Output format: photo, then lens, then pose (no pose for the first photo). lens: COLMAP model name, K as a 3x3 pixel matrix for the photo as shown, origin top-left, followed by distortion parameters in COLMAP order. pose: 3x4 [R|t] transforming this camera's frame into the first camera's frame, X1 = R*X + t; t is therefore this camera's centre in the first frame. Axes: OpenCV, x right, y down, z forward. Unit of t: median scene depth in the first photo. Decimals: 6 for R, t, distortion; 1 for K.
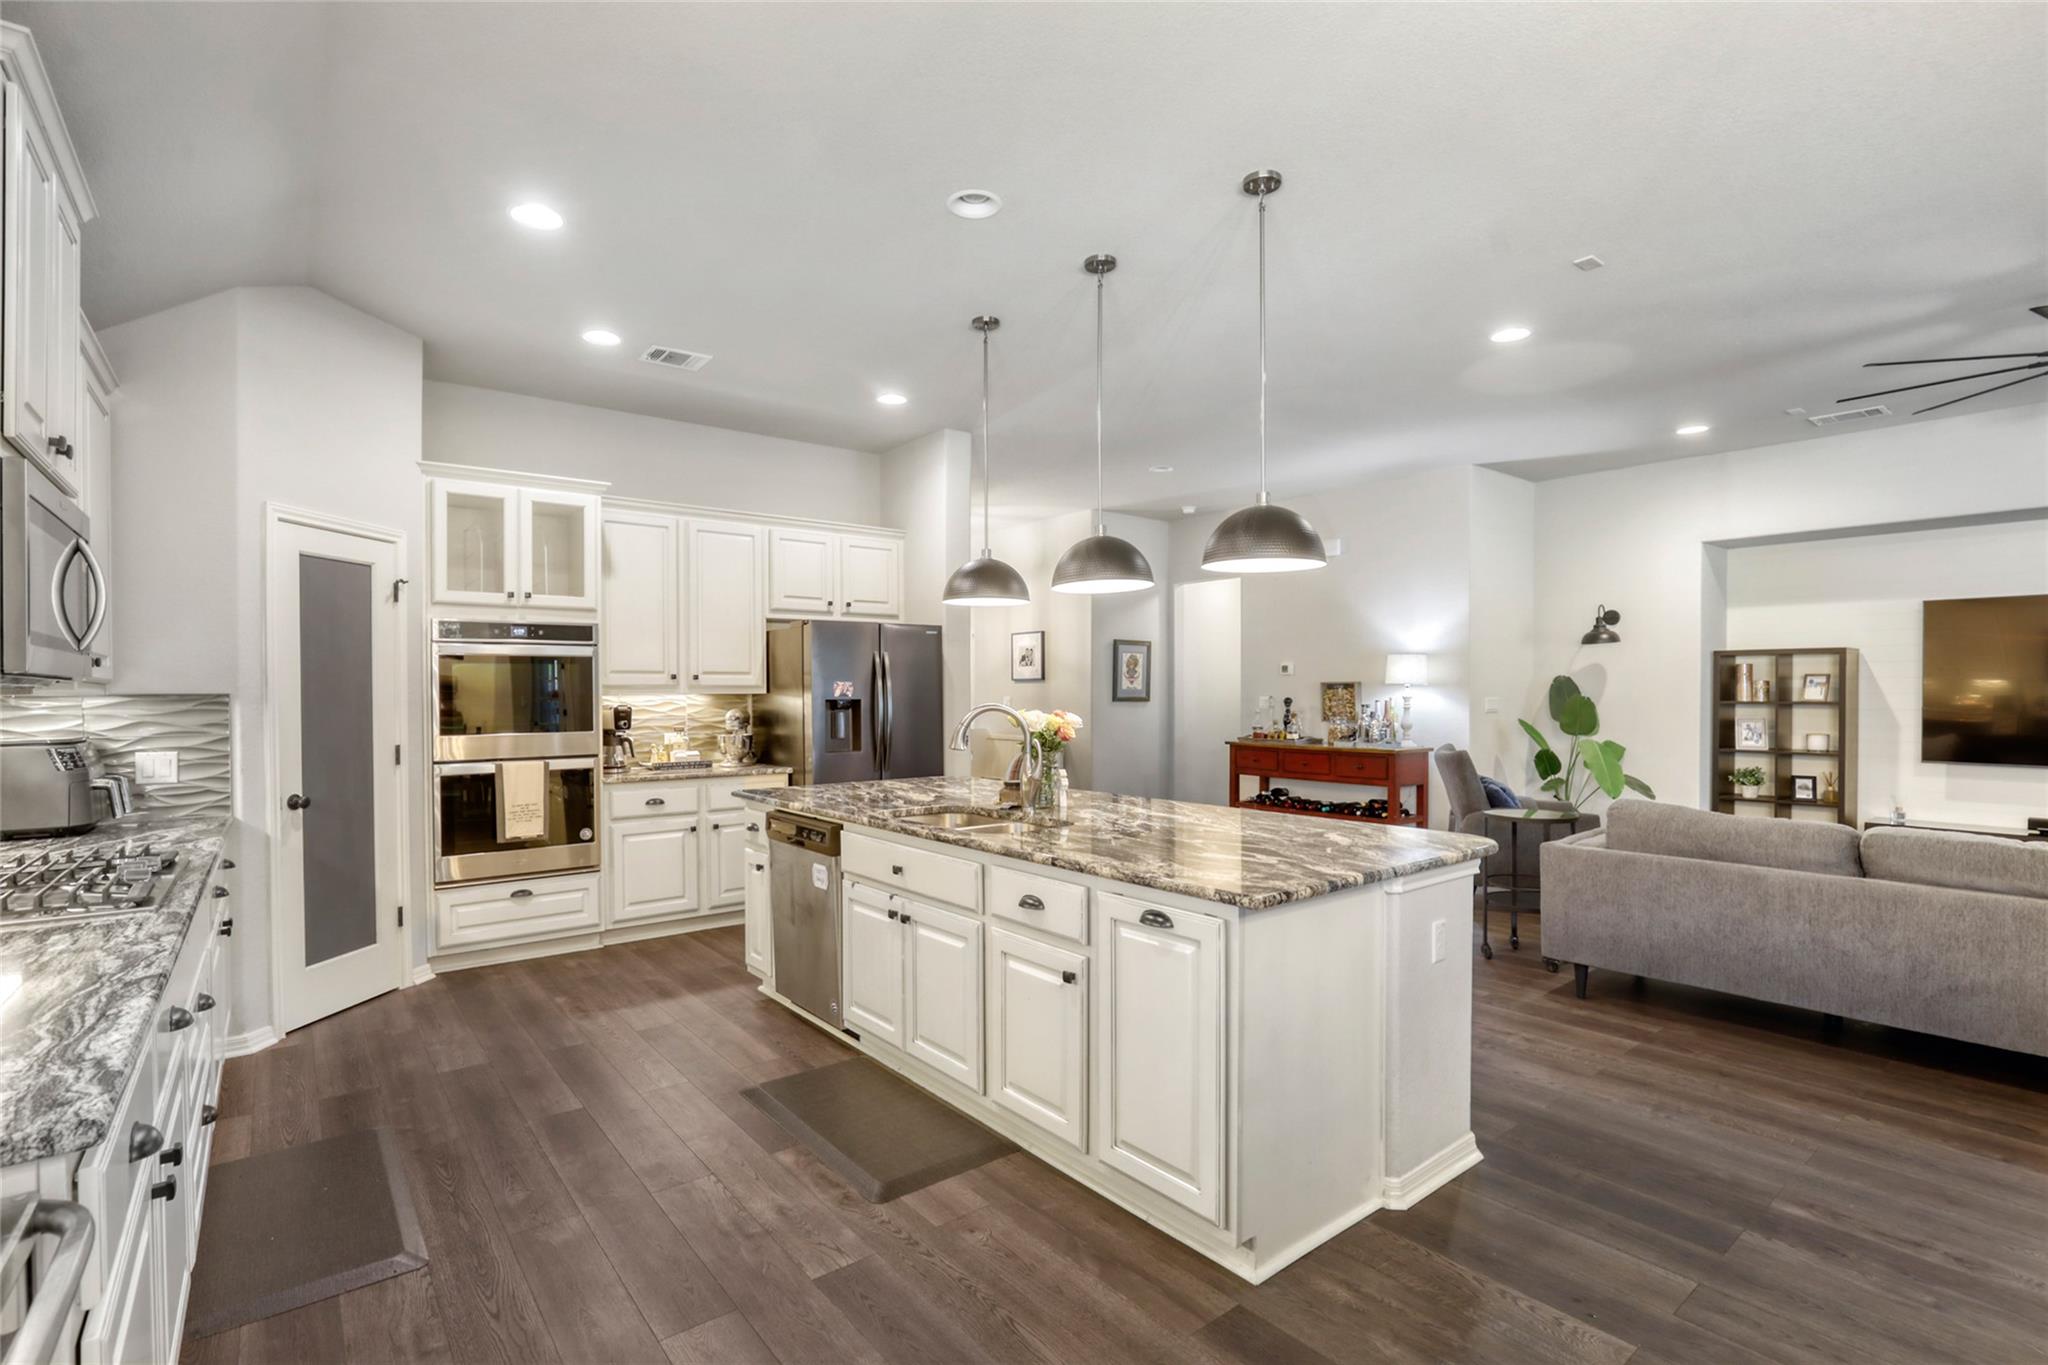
lens RADIAL K [[944.7, 0, 997.4], [0, 944.7, 703.9], [0, 0, 1]] dist [-0.024575, 0.009128]
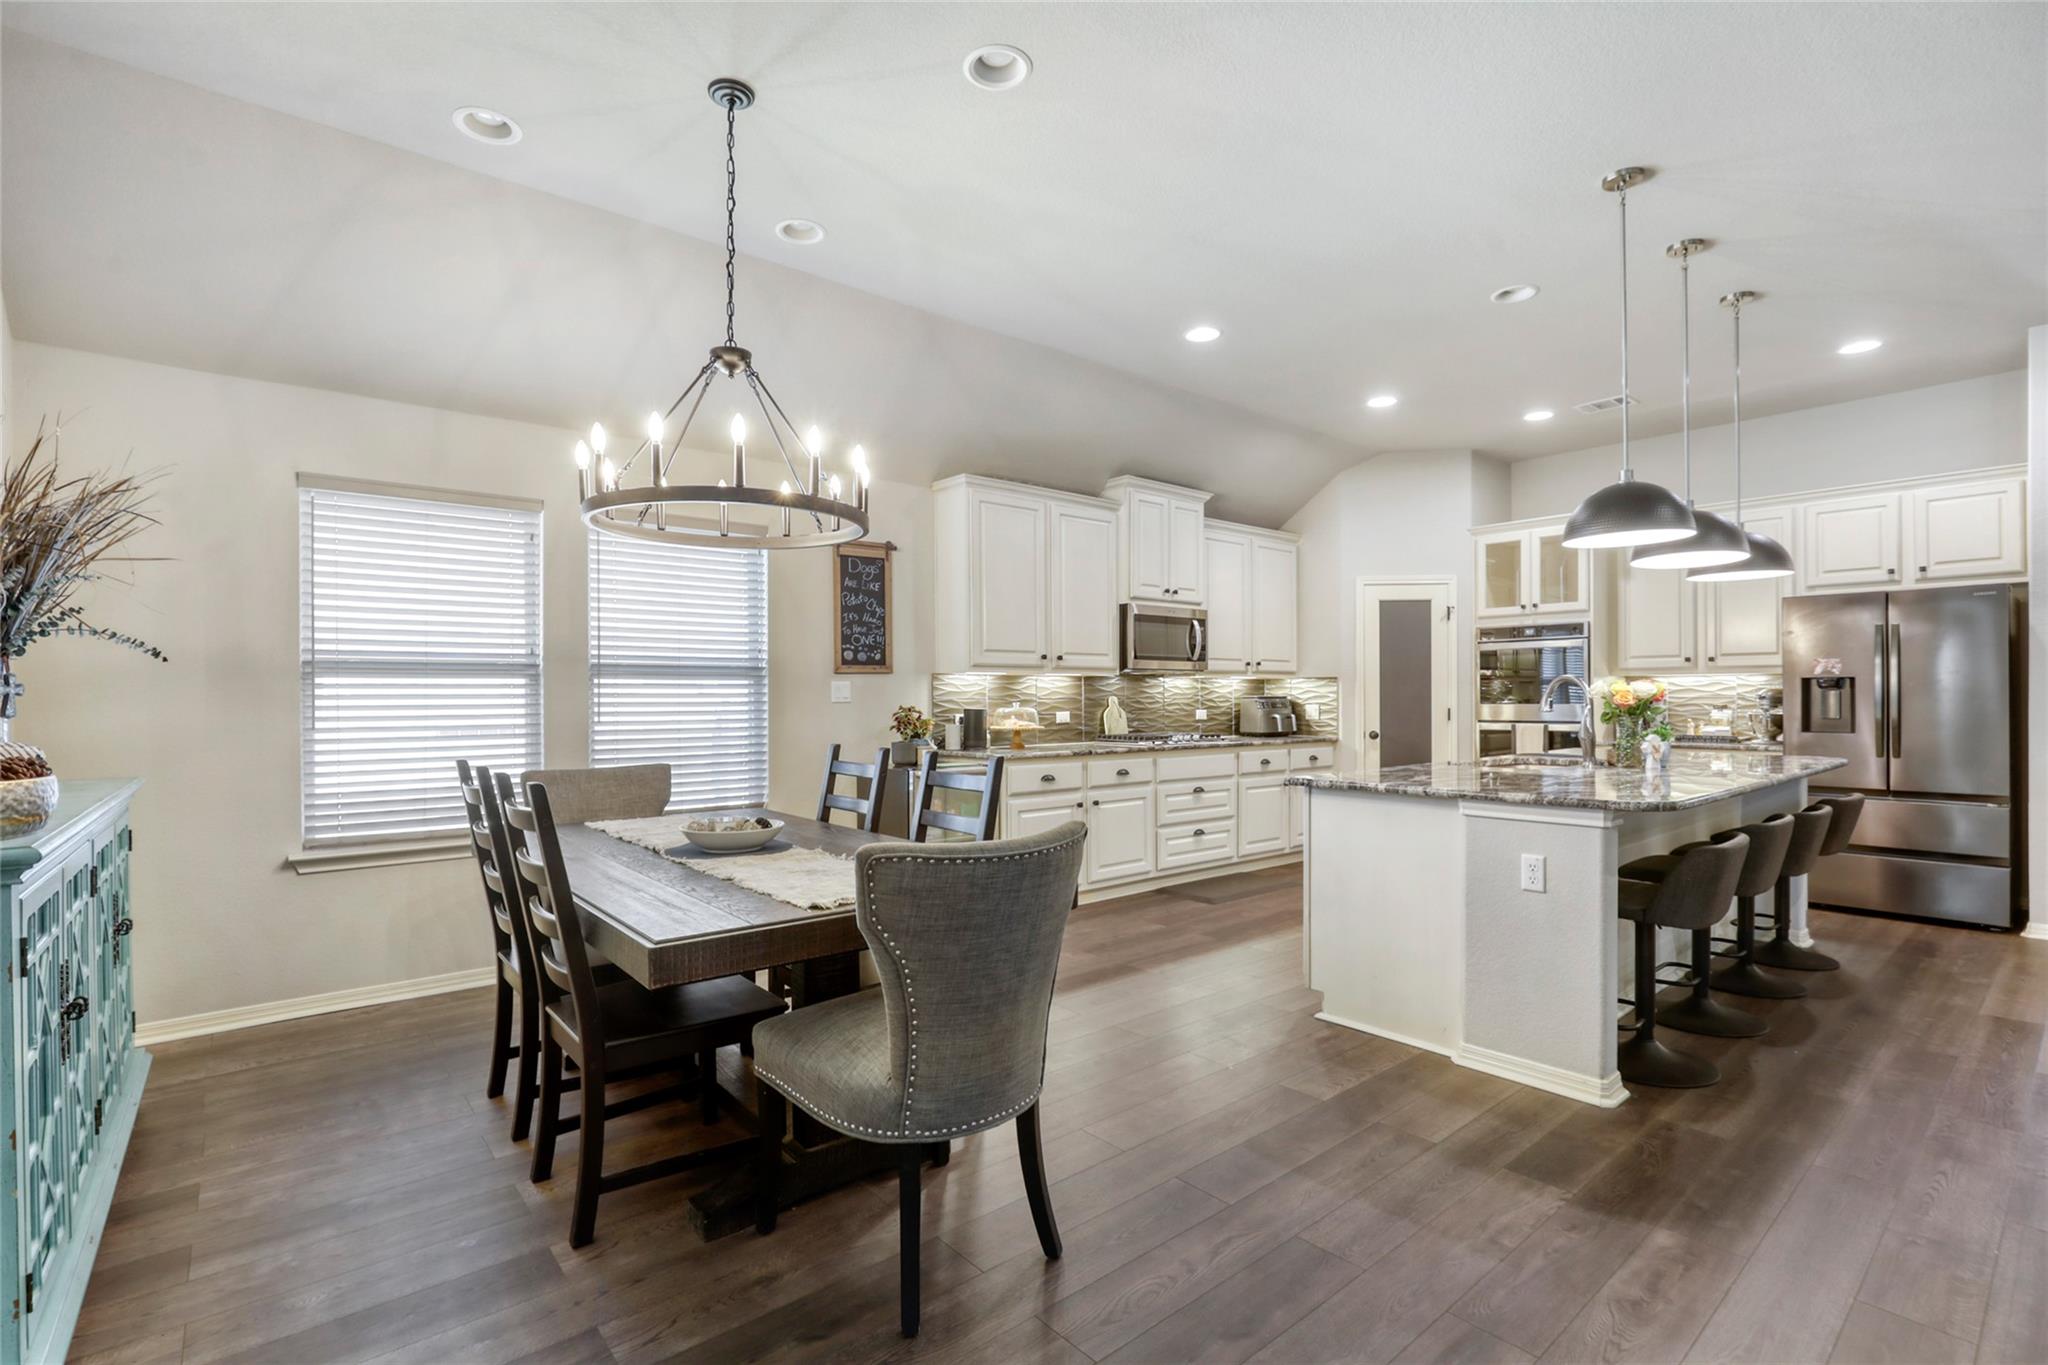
lens RADIAL K [[944.7, 0, 1030.0], [0, 944.7, 687.5], [0, 0, 1]] dist [-0.024575, 0.009128]
pose [[0.039478, -0.005563, -0.999205, 0.922268], [-0.010995, 0.999922, -0.006001, 0.024945], [0.999160, 0.011223, 0.039413, 0.202907]]
